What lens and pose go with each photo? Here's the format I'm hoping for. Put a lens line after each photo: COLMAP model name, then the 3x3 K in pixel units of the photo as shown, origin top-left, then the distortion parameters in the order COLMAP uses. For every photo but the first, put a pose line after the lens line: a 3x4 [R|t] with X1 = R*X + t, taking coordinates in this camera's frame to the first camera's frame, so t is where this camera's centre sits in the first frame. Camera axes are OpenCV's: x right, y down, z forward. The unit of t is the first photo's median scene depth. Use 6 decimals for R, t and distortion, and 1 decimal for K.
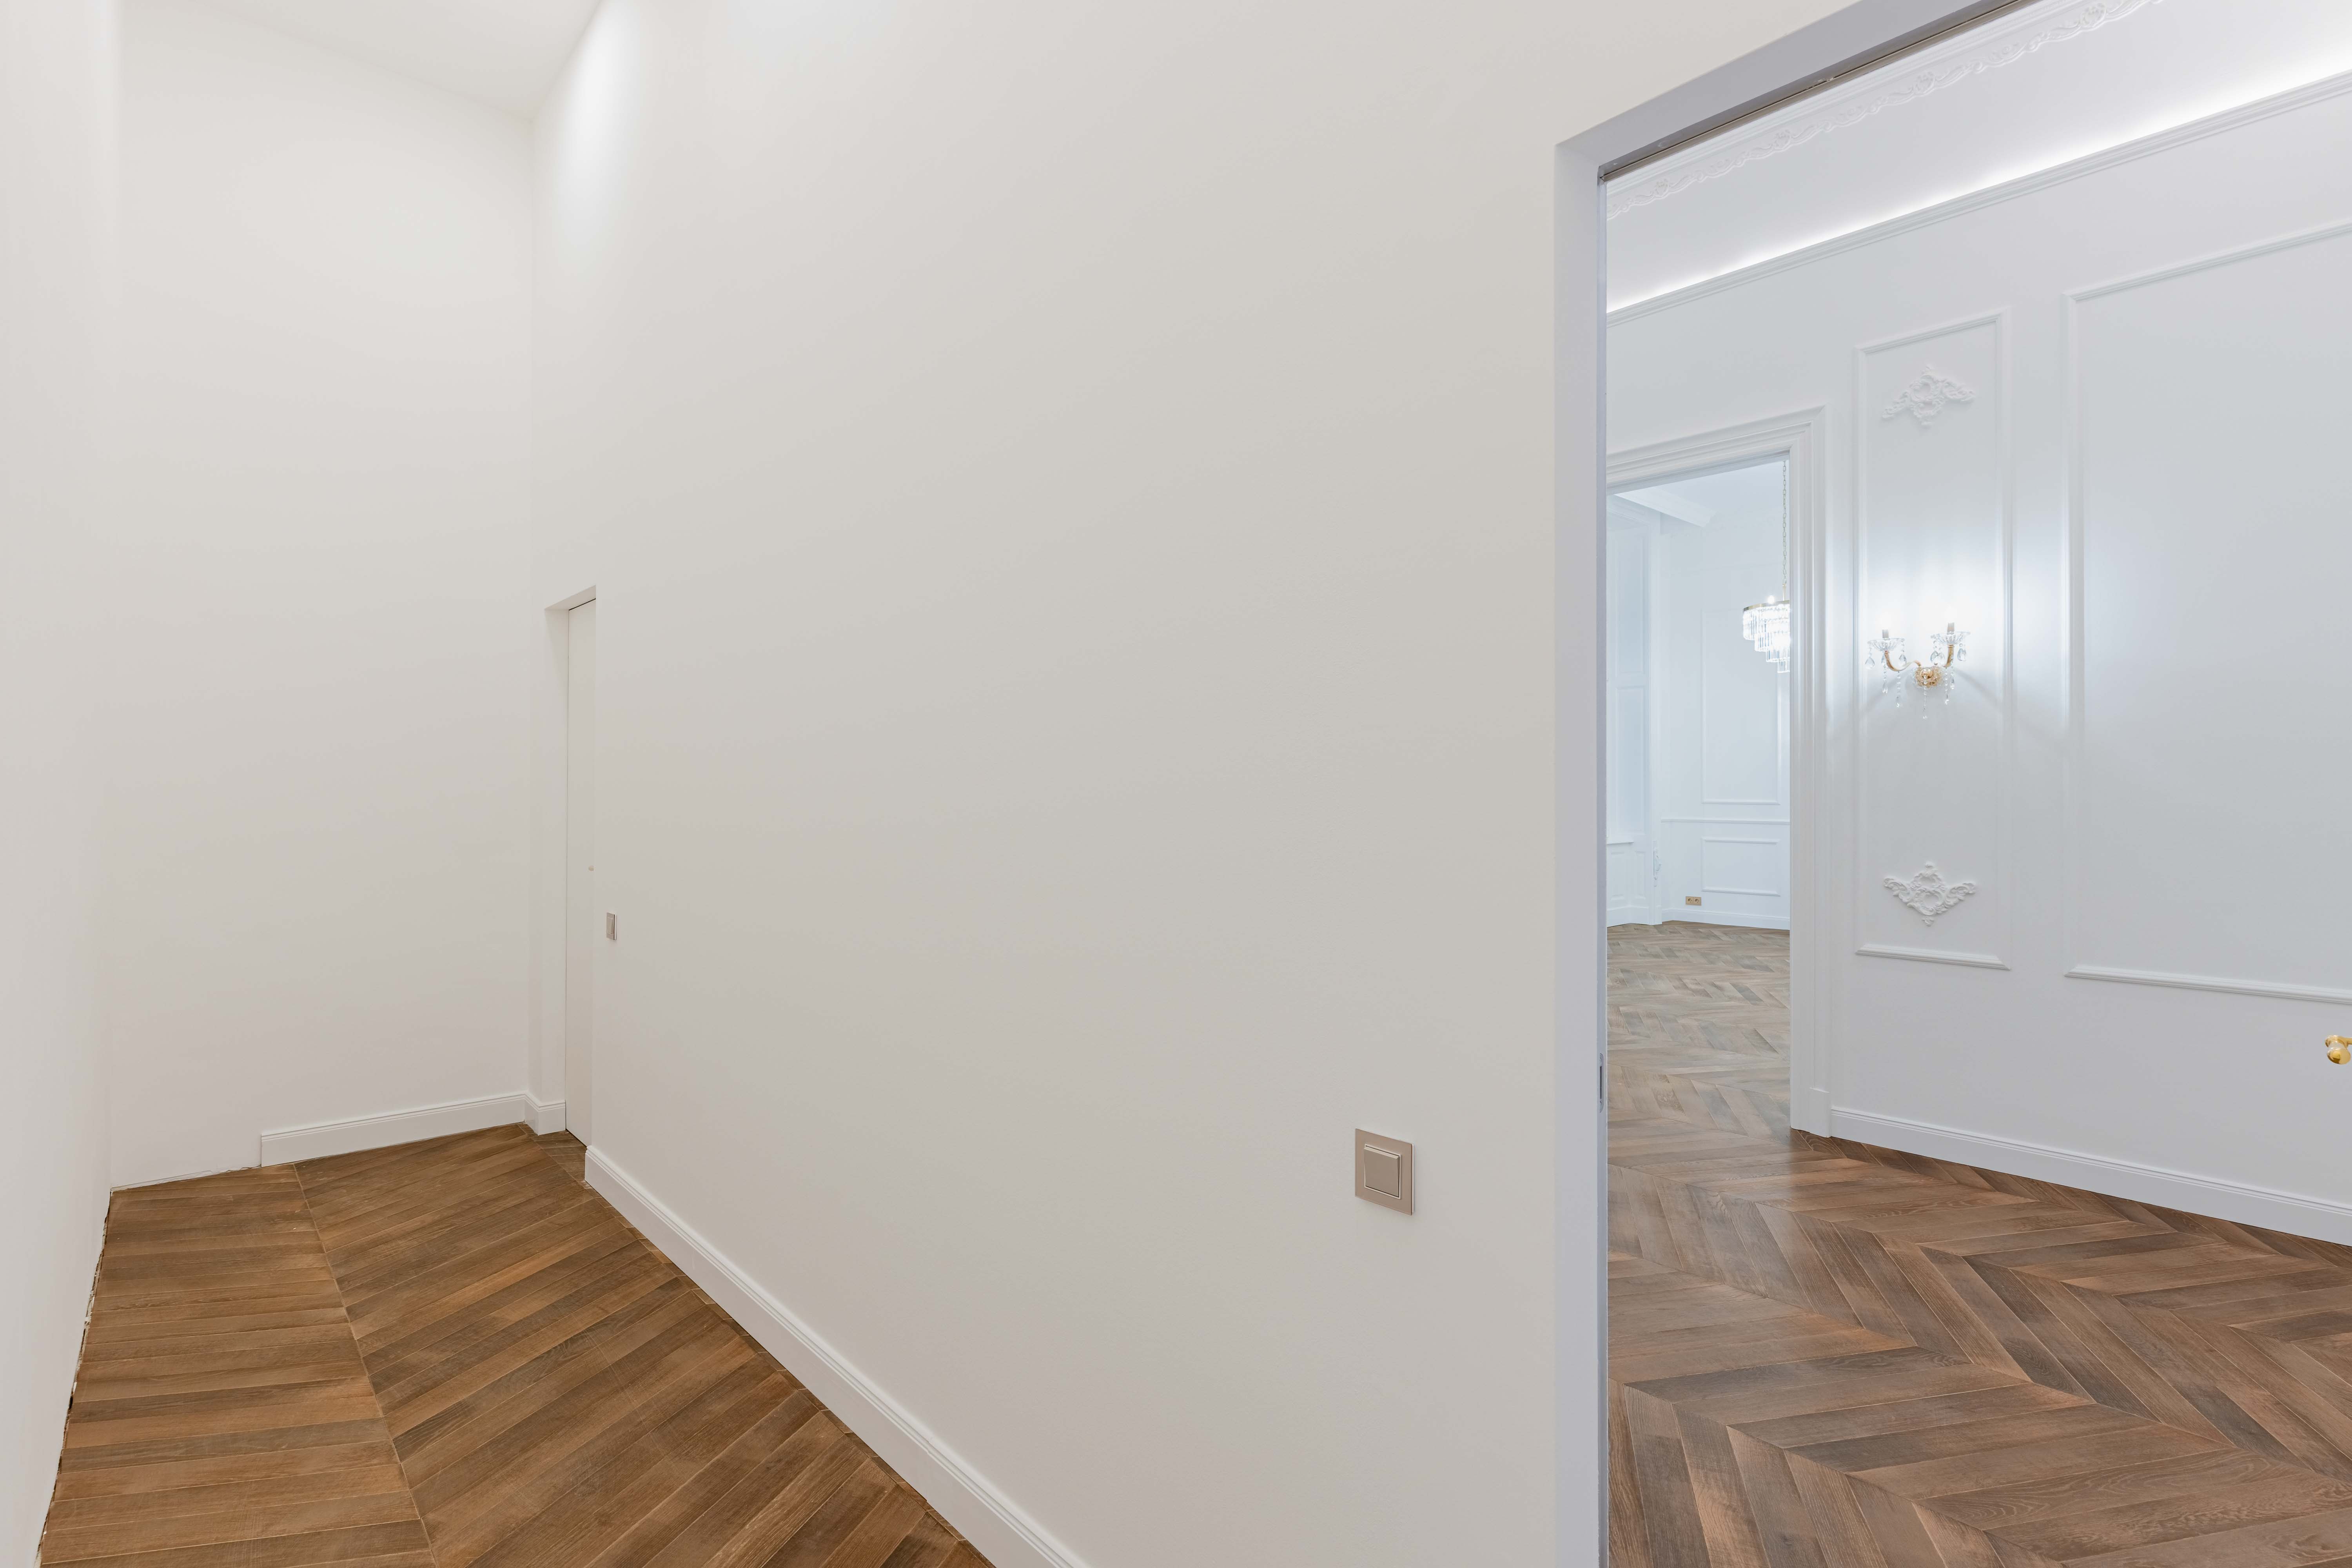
lens RADIAL K [[1103.5, 0, 1177.4], [0, 1103.5, 784.1], [0, 0, 1]] dist [0.001035, -0.000916]
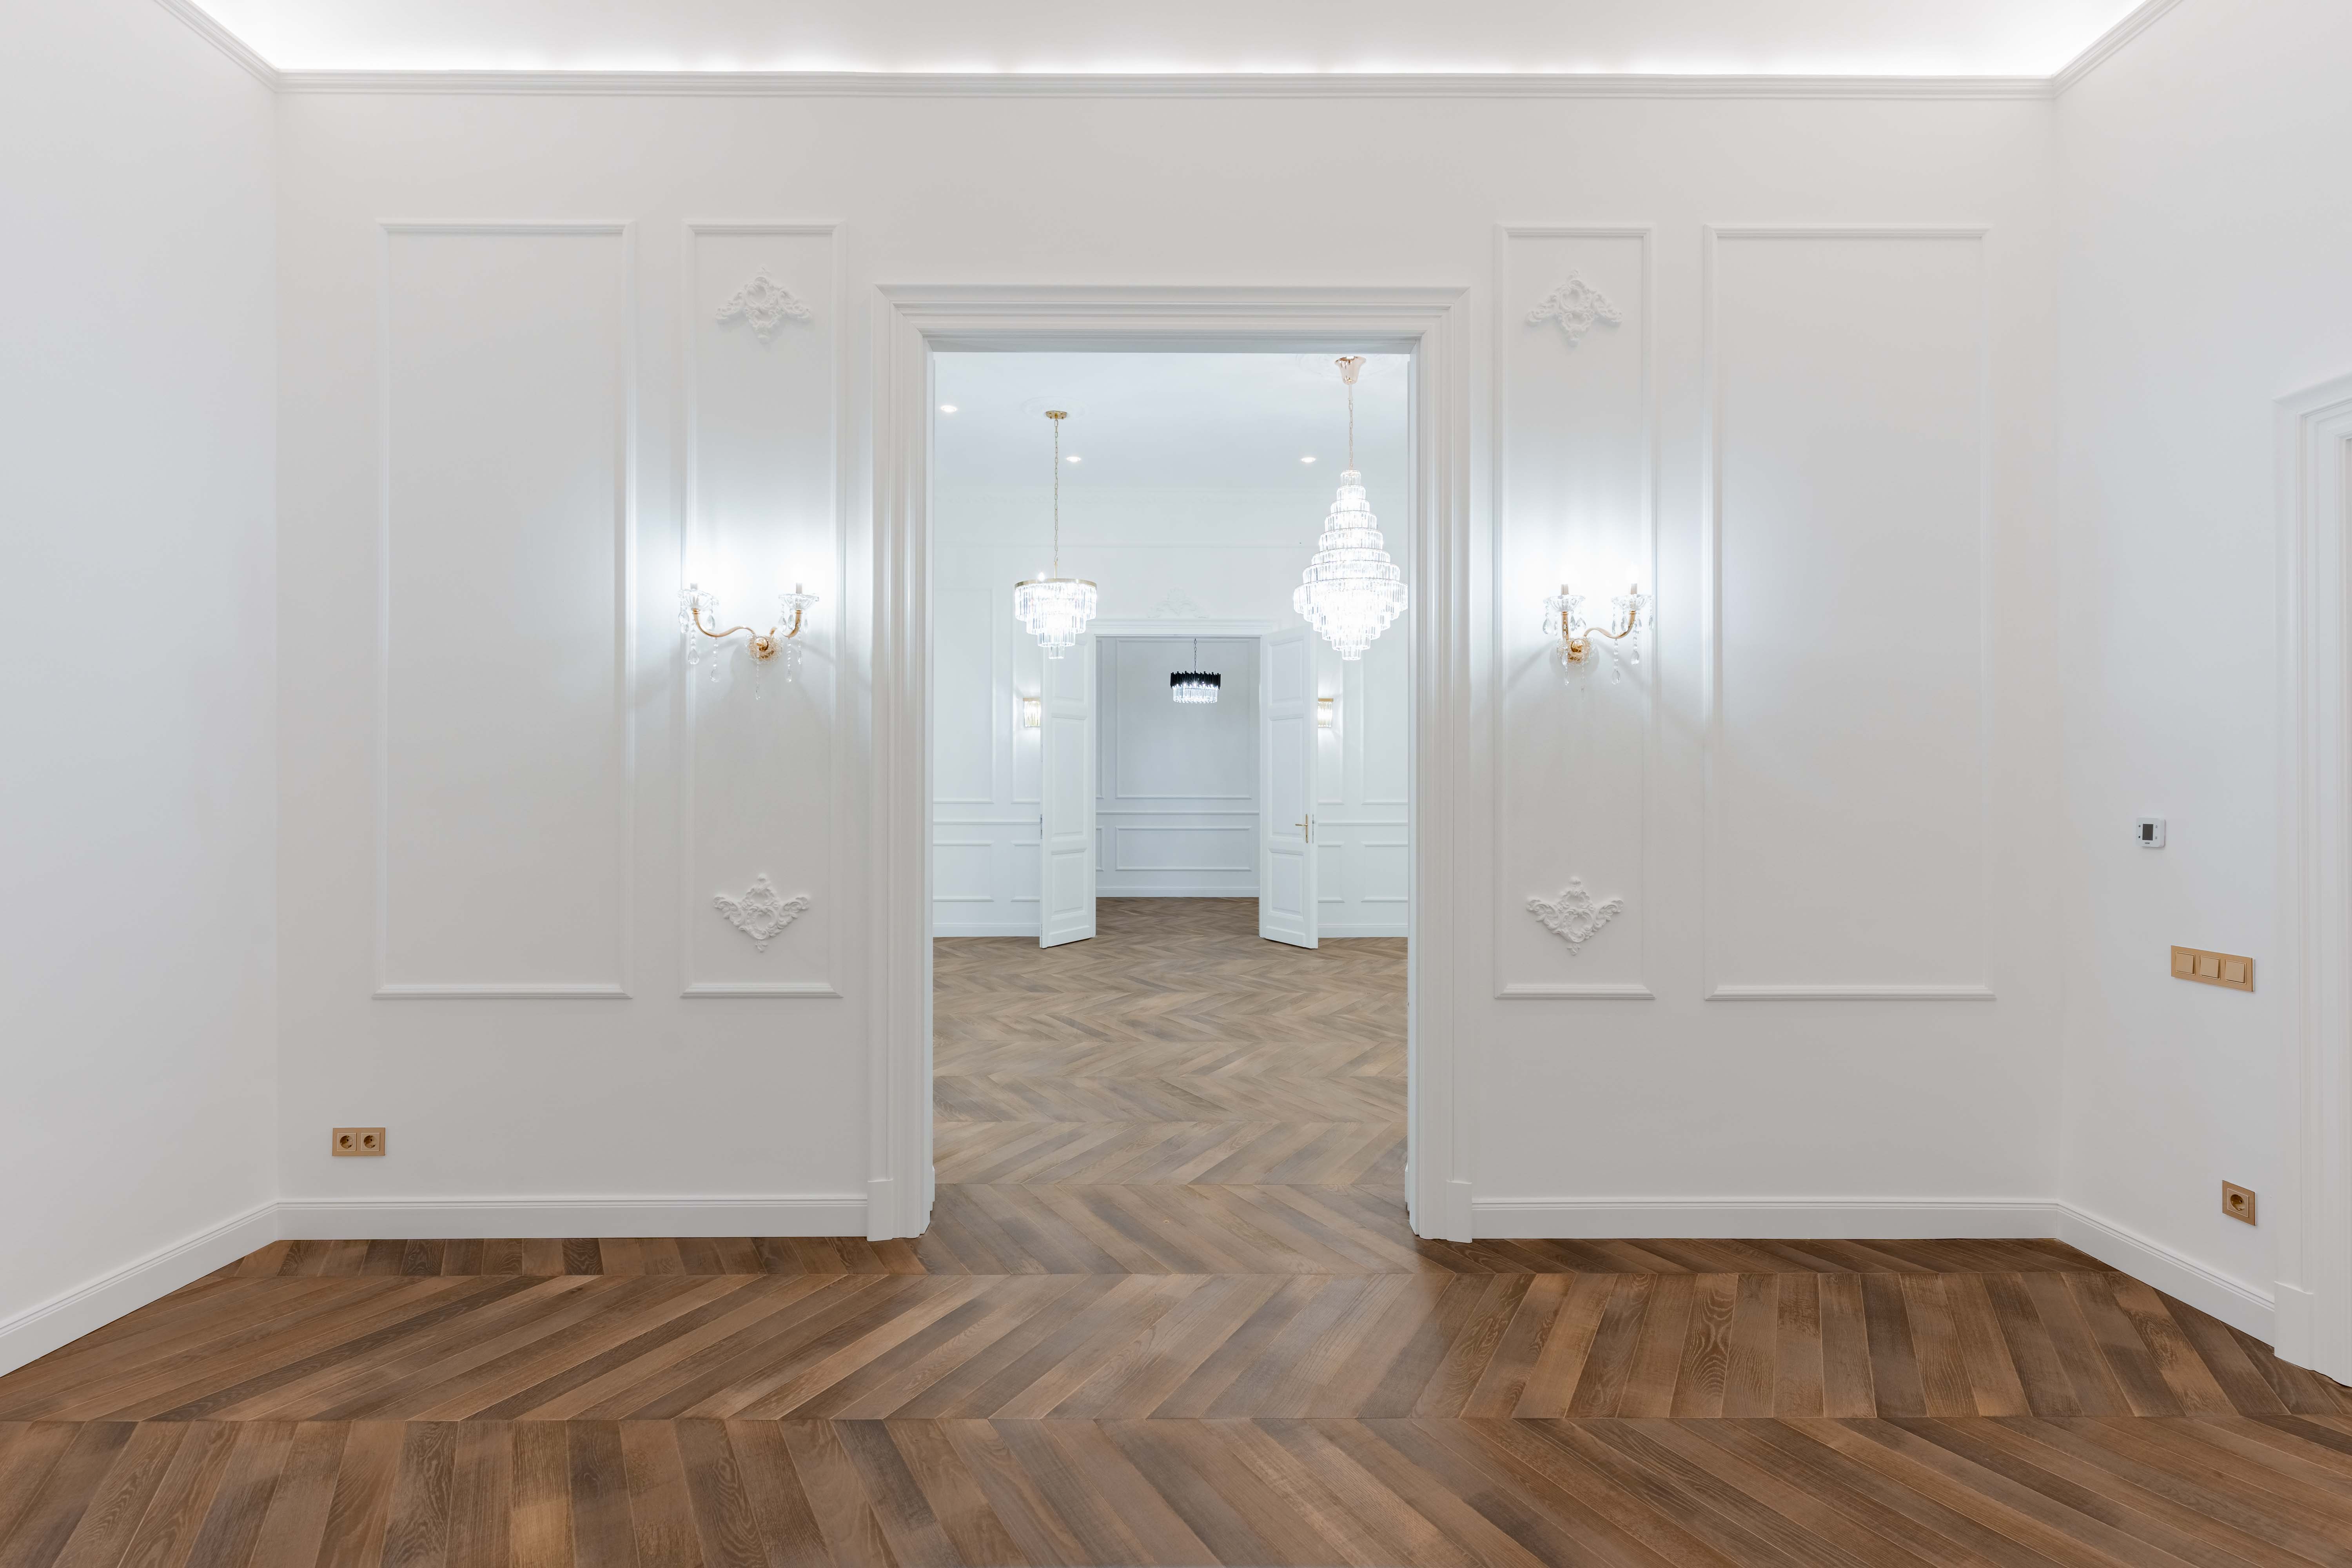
lens RADIAL K [[1103.5, 0, 1169.7], [0, 1103.5, 781.5], [0, 0, 1]] dist [0.001035, -0.000916]
pose [[0.671439, 0.003293, 0.741052, -0.140010], [-0.002406, 0.999995, -0.002264, 0.002907], [-0.741056, -0.000262, 0.671444, 0.746724]]
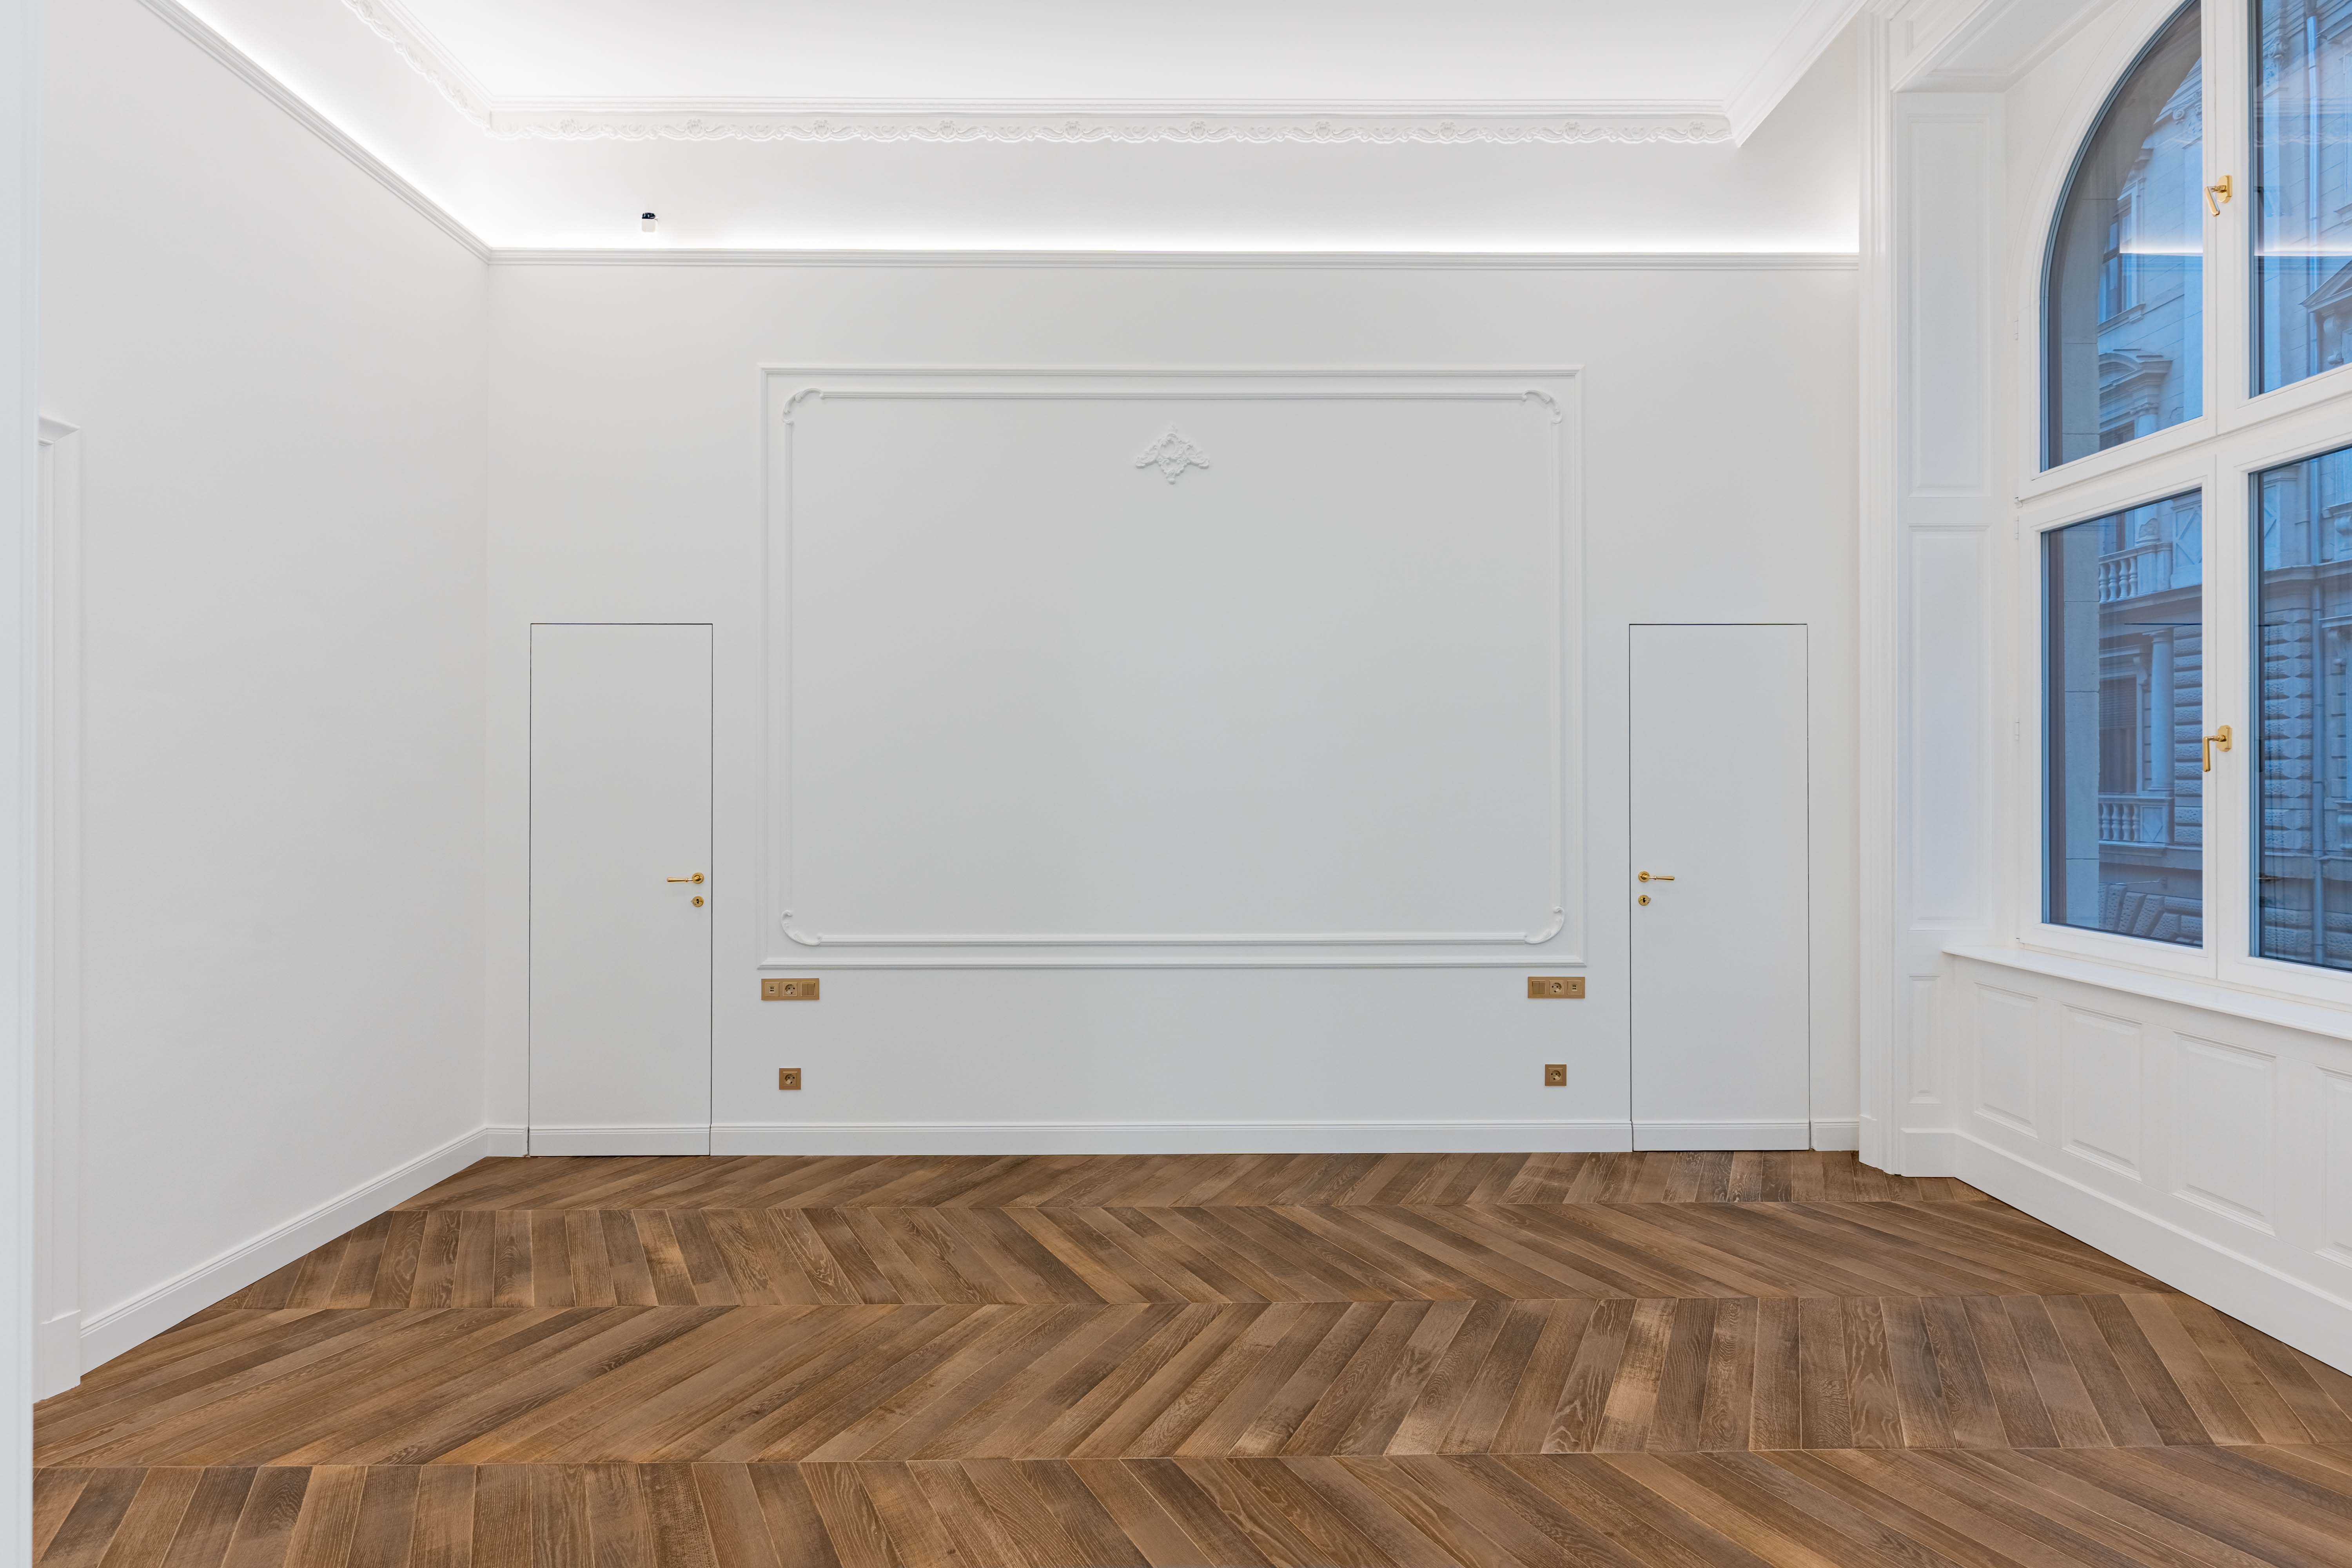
lens RADIAL K [[1103.5, 0, 1165.5], [0, 1103.5, 781.7], [0, 0, 1]] dist [0.001035, -0.000916]
pose [[-0.671511, -0.003309, -0.740987, 0.680852], [0.002328, 0.999976, -0.006575, -0.013138], [0.740991, -0.006140, -0.671487, 1.488199]]
